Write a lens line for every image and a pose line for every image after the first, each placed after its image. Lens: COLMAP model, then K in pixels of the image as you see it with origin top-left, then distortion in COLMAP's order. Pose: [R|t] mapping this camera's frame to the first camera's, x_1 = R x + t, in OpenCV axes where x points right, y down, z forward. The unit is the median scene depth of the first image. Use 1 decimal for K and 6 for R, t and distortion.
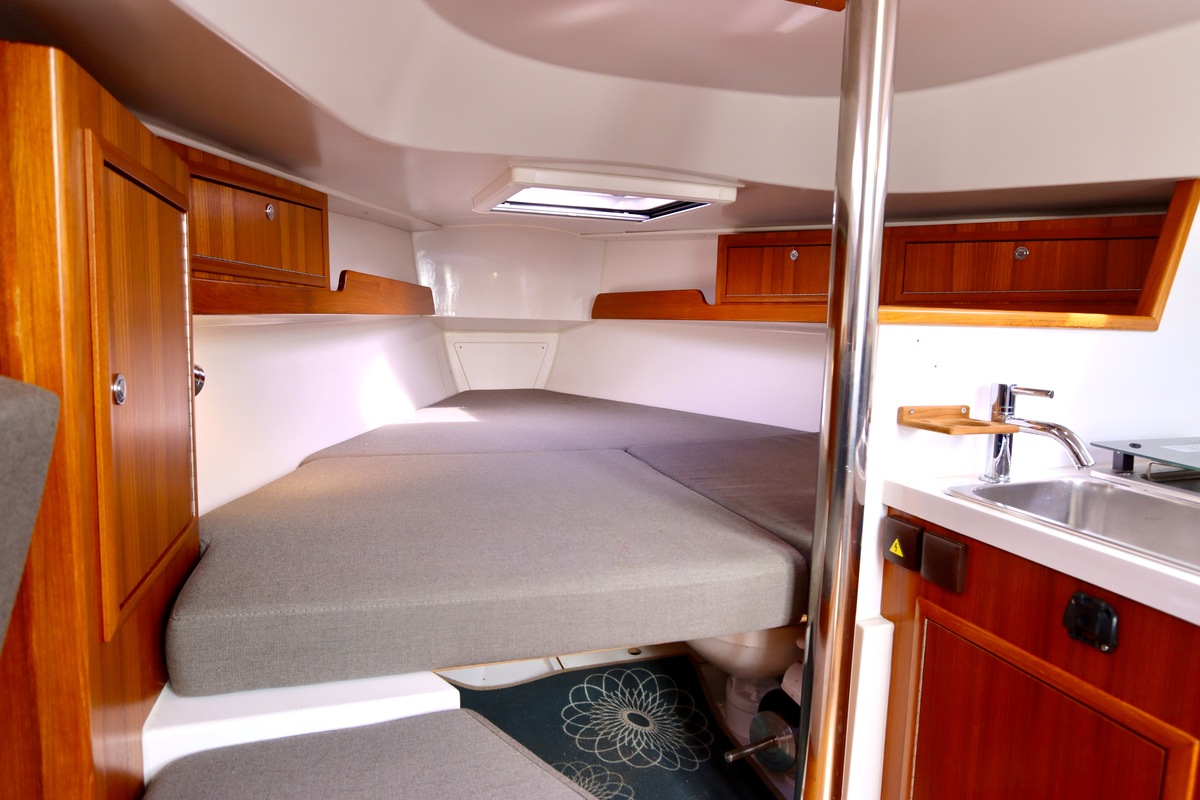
lens RADIAL K [[698.2, 0, 601.9], [0, 698.2, 392.5], [0, 0, 1]] dist [-0.018923, 0.002752]
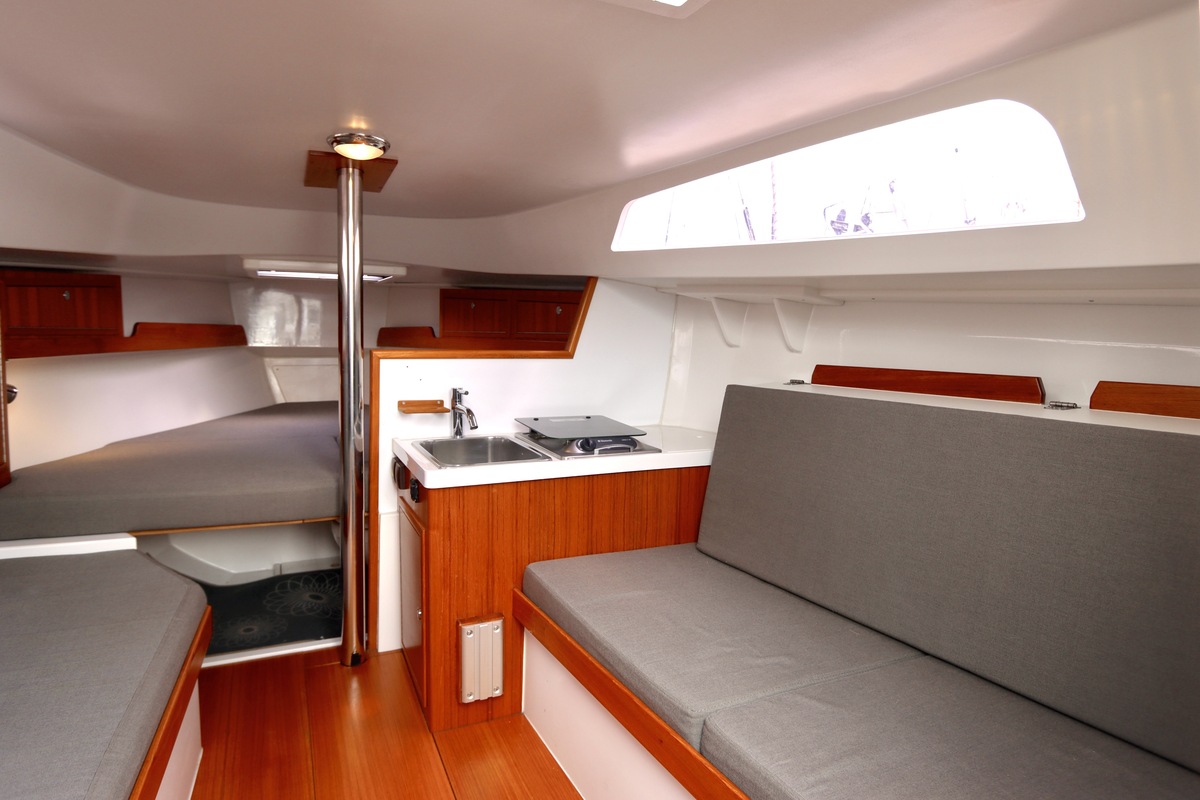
lens RADIAL K [[691.8, 0, 603.5], [0, 691.8, 392.7], [0, 0, 1]] dist [-0.020458, 0.006402]
pose [[0.994765, -0.017495, 0.100680, 0.585534], [0.019645, 0.999599, -0.020409, 0.035178], [-0.100283, 0.022280, 0.994709, -0.710155]]
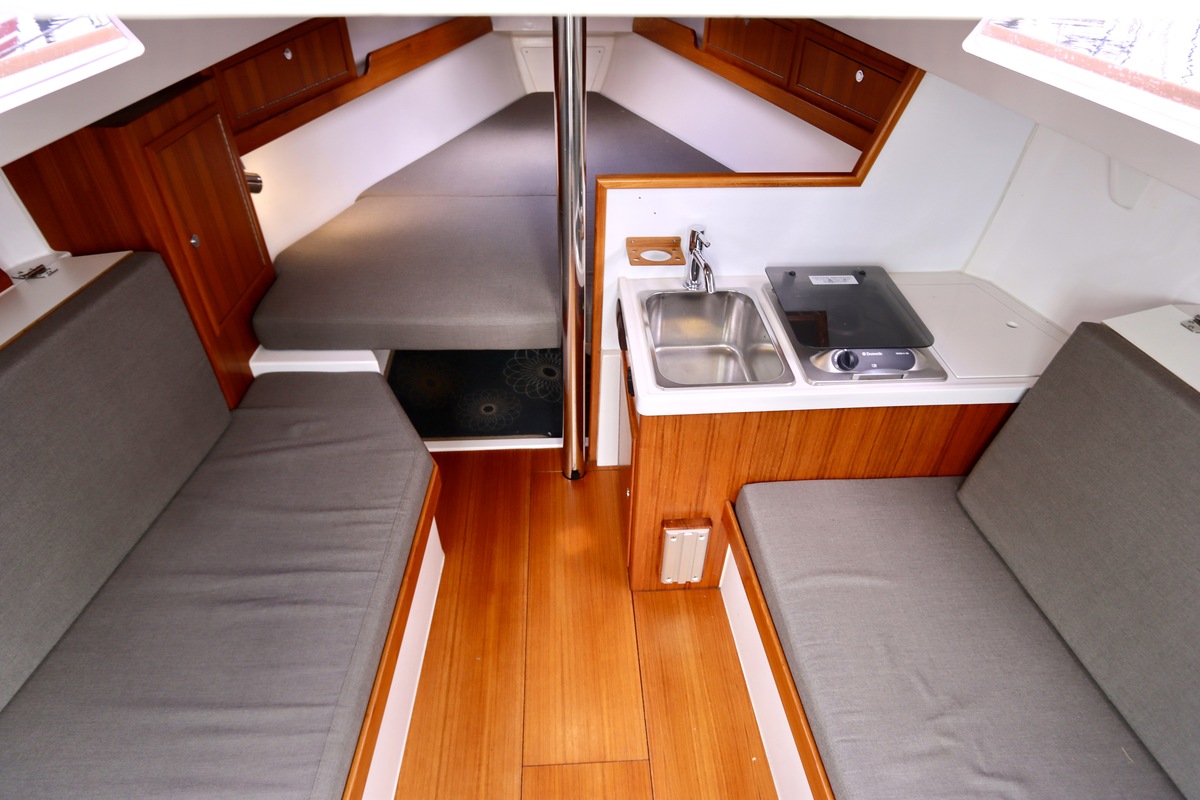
lens RADIAL K [[670.9, 0, 600.6], [0, 670.9, 393.6], [0, 0, 1]] dist [-0.018399, 0.004590]
pose [[0.959955, 0.159332, -0.230433, 0.572544], [-0.016571, 0.853376, 0.521033, -0.350768], [0.279663, -0.496350, 0.821843, -0.348688]]
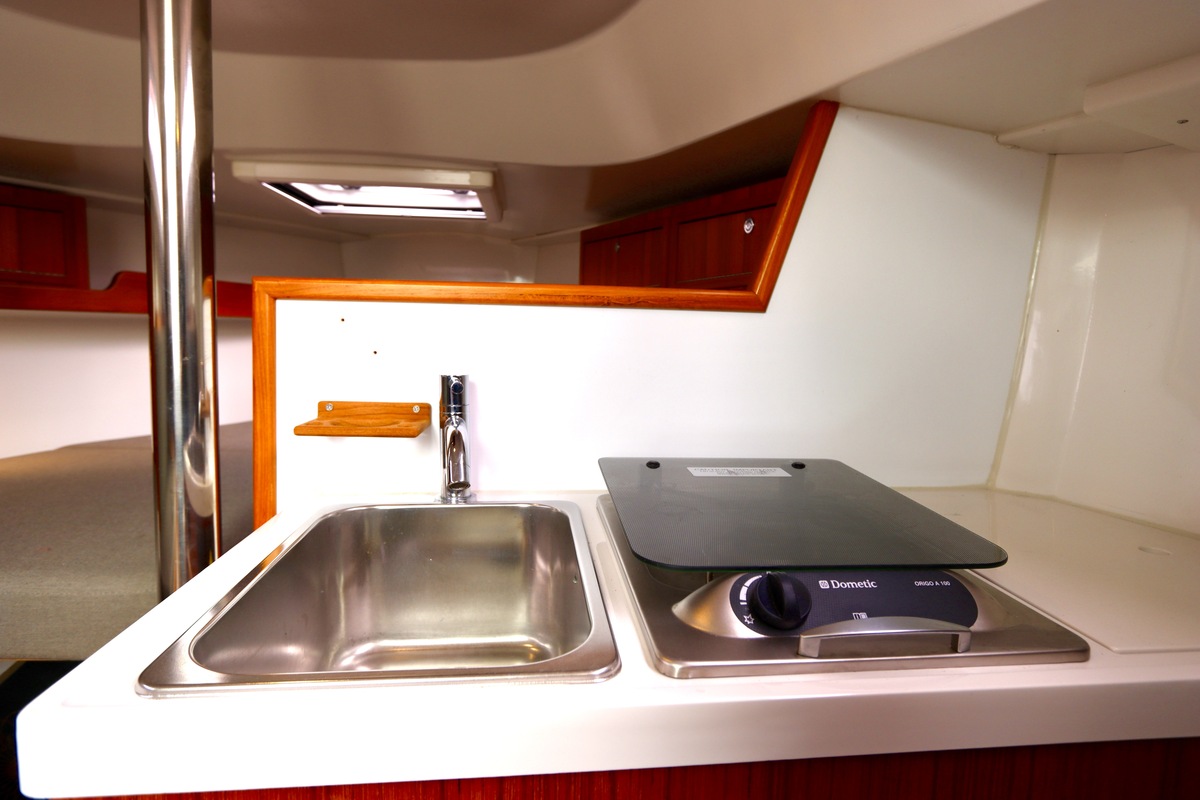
lens RADIAL K [[670.9, 0, 600.6], [0, 670.9, 393.6], [0, 0, 1]] dist [-0.018399, 0.004590]
pose [[0.972055, 0.018818, -0.233998, 0.674471], [-0.024127, 0.999512, -0.019845, 0.013641], [0.233510, 0.024936, 0.972035, 0.232977]]
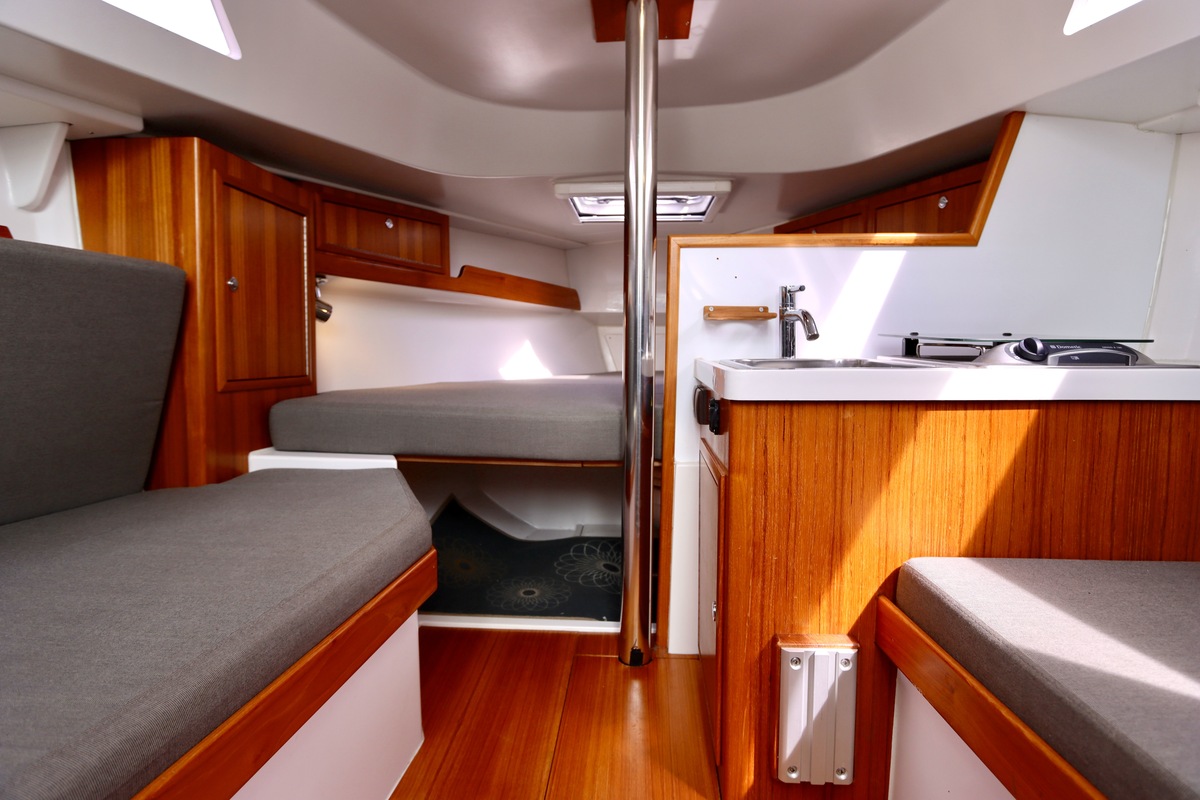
lens RADIAL K [[634.8, 0, 600.6], [0, 634.8, 391.0], [0, 0, 1]] dist [-0.017464, 0.001771]
pose [[0.918357, 0.002886, -0.395742, 0.539349], [-0.021028, 0.998917, -0.041513, 0.179027], [0.395194, 0.046446, 0.917423, -0.174102]]
